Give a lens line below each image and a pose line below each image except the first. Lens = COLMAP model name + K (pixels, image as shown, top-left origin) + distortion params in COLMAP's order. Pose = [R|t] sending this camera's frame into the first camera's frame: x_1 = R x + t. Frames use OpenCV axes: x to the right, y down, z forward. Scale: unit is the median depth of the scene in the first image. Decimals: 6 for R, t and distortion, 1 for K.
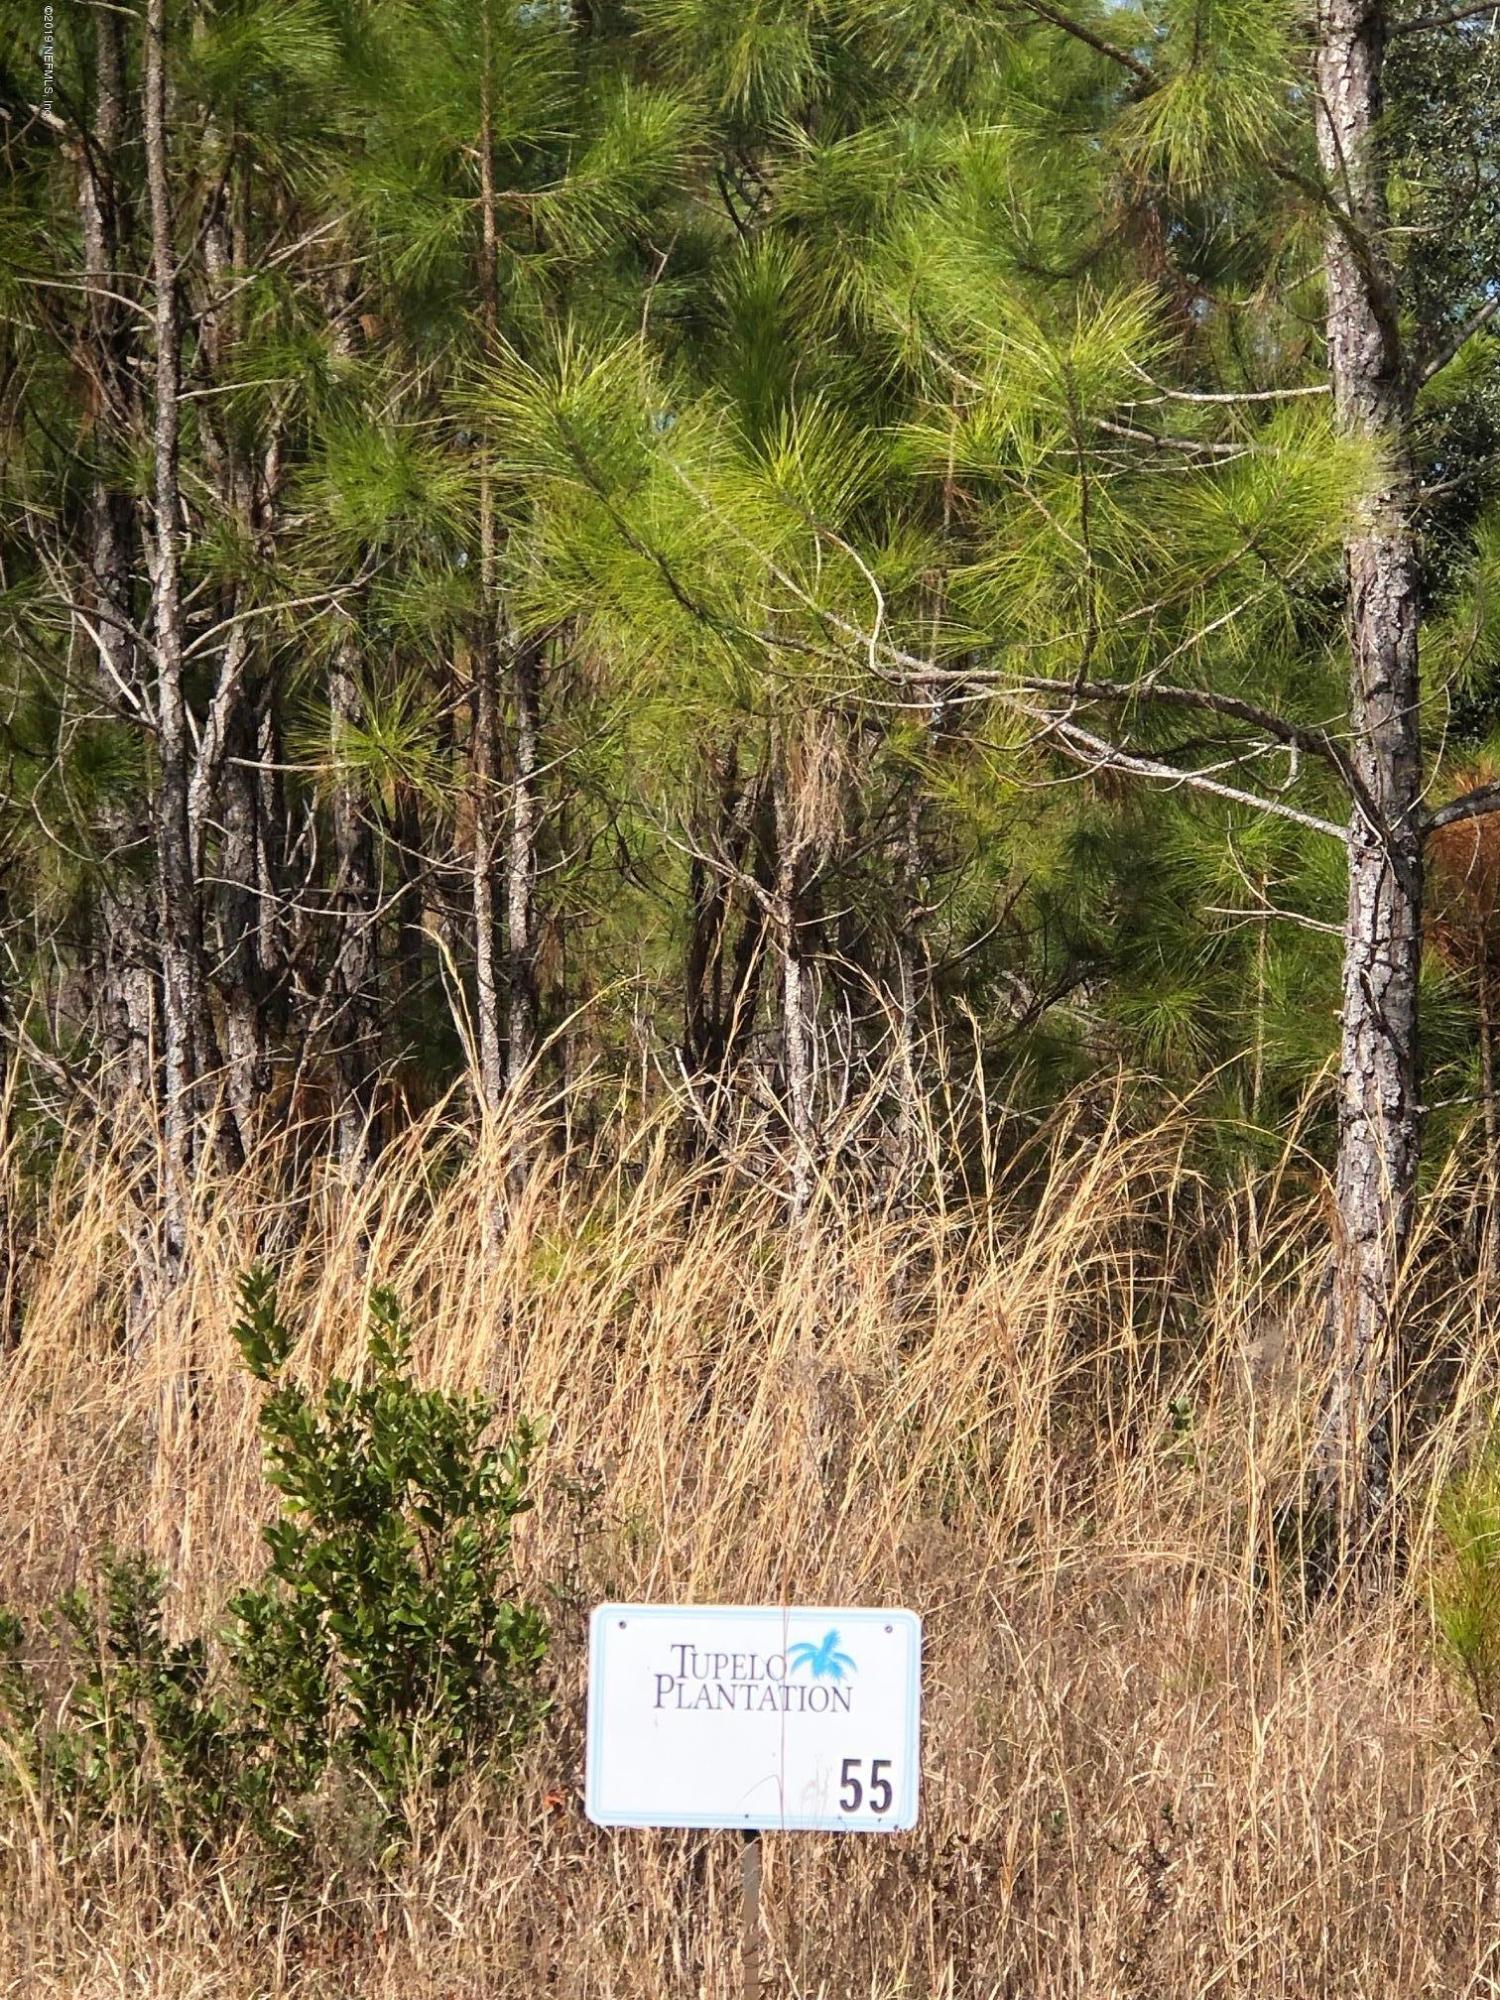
lens RADIAL K [[5725.6, 0, 750.0], [0, 5725.6, 1006.7], [0, 0, 1]] dist [0.138101, 0.000000]
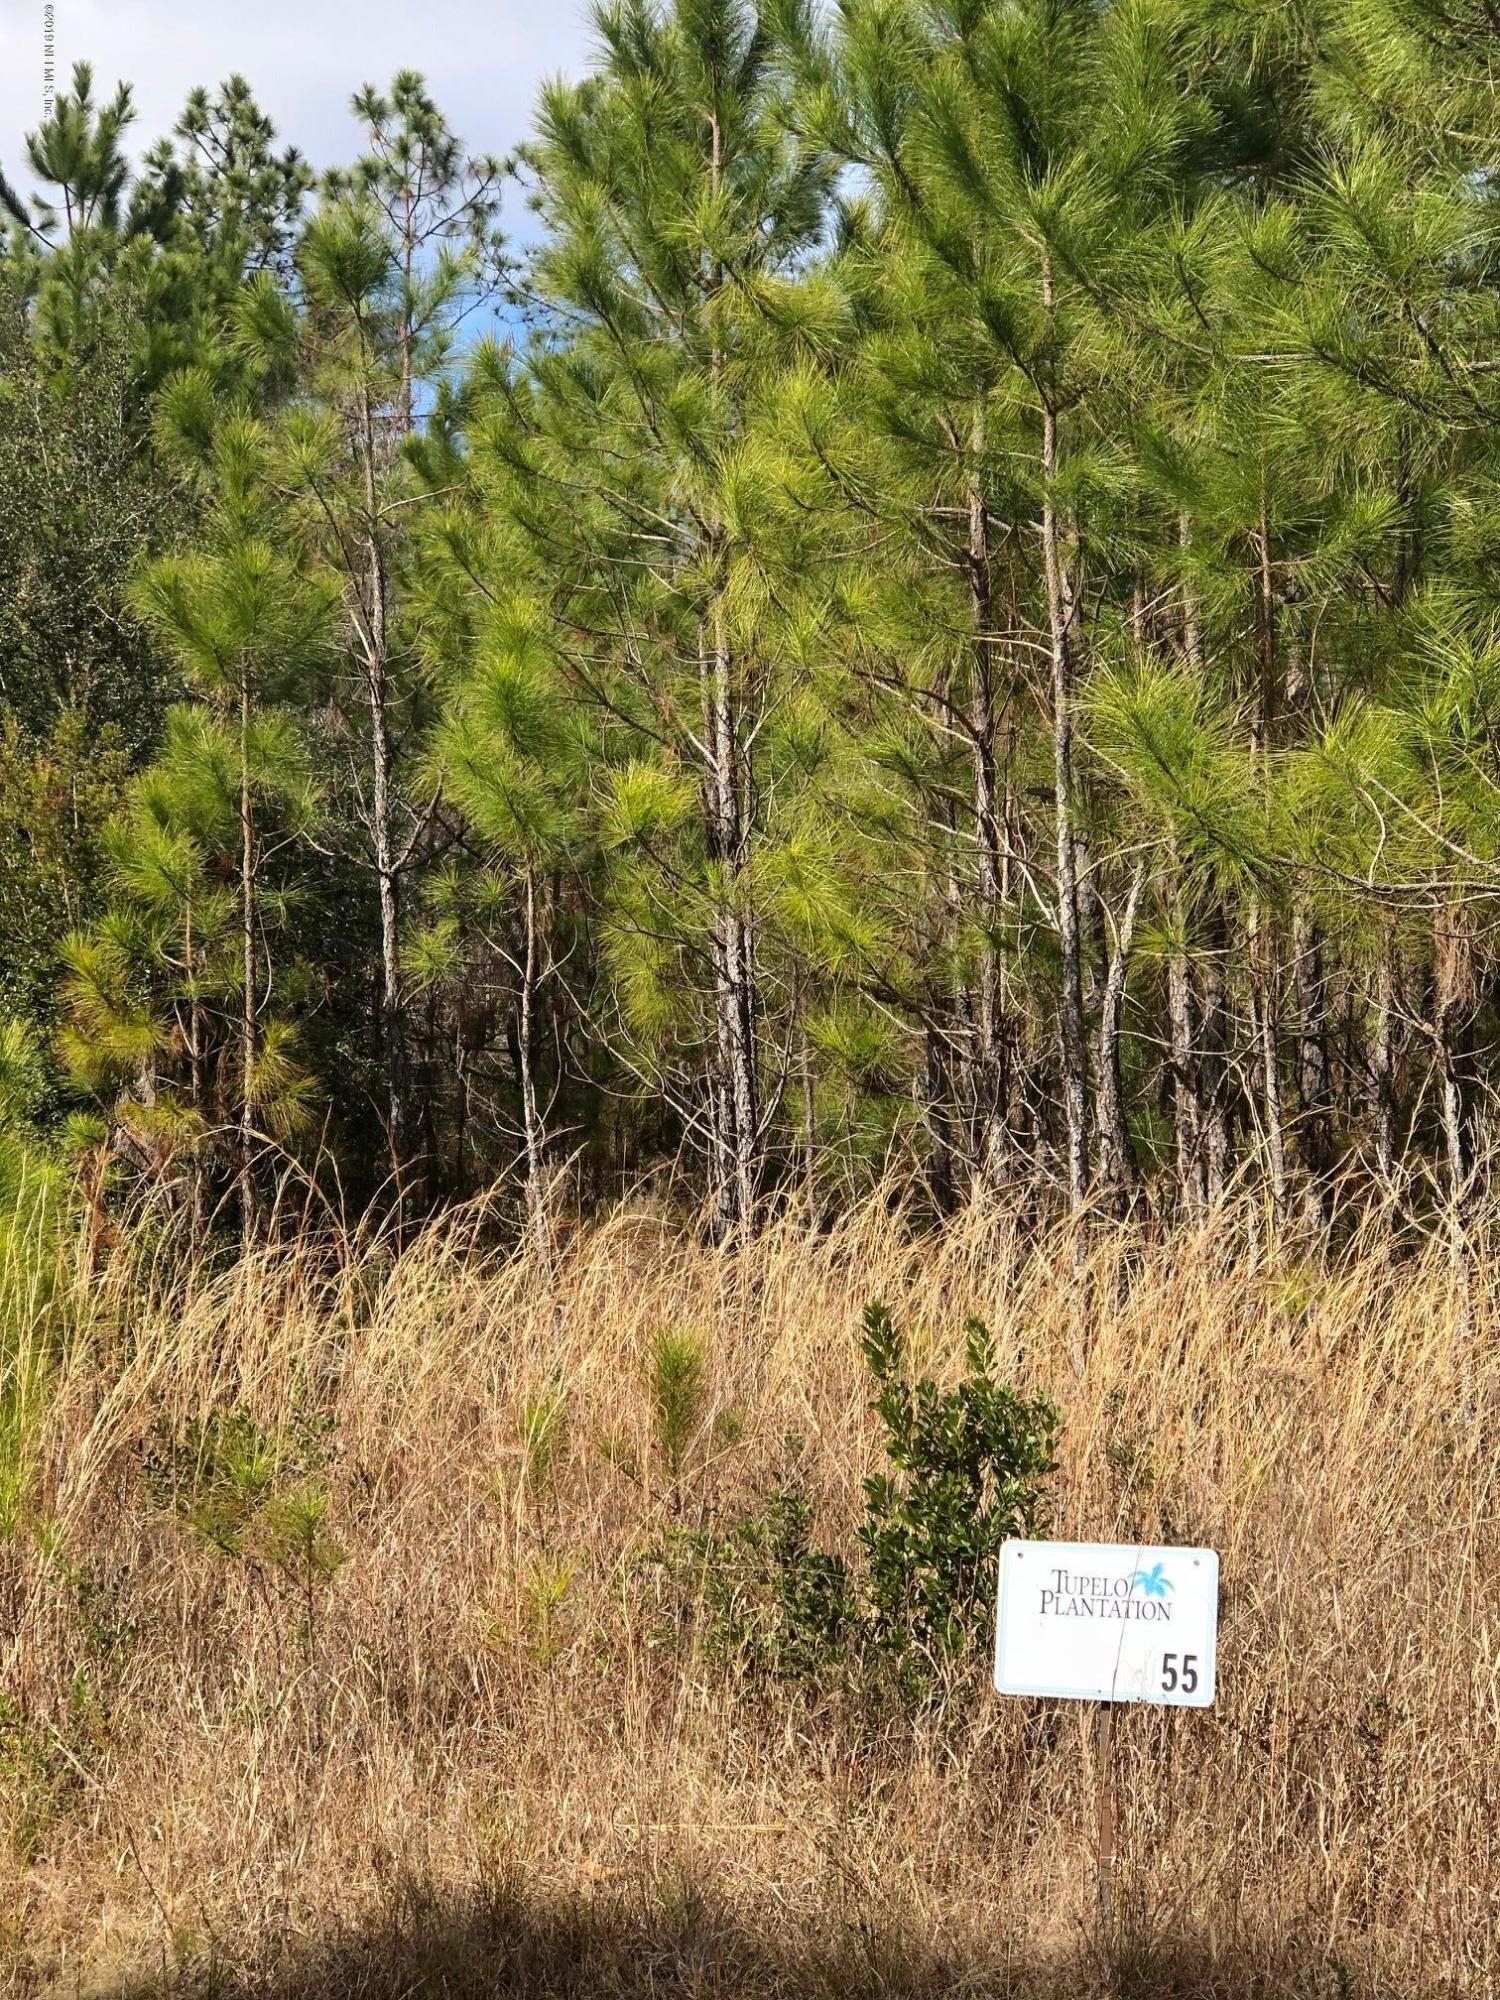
lens RADIAL K [[3795.8, 0, 749.8], [0, 3795.8, 992.2], [0, 0, 1]] dist [0.073249, 0.000000]
pose [[0.954222, -0.019824, -0.298441, 0.200586], [0.010716, 0.999426, -0.032124, -0.003769], [0.298906, 0.027455, 0.953887, 0.062146]]
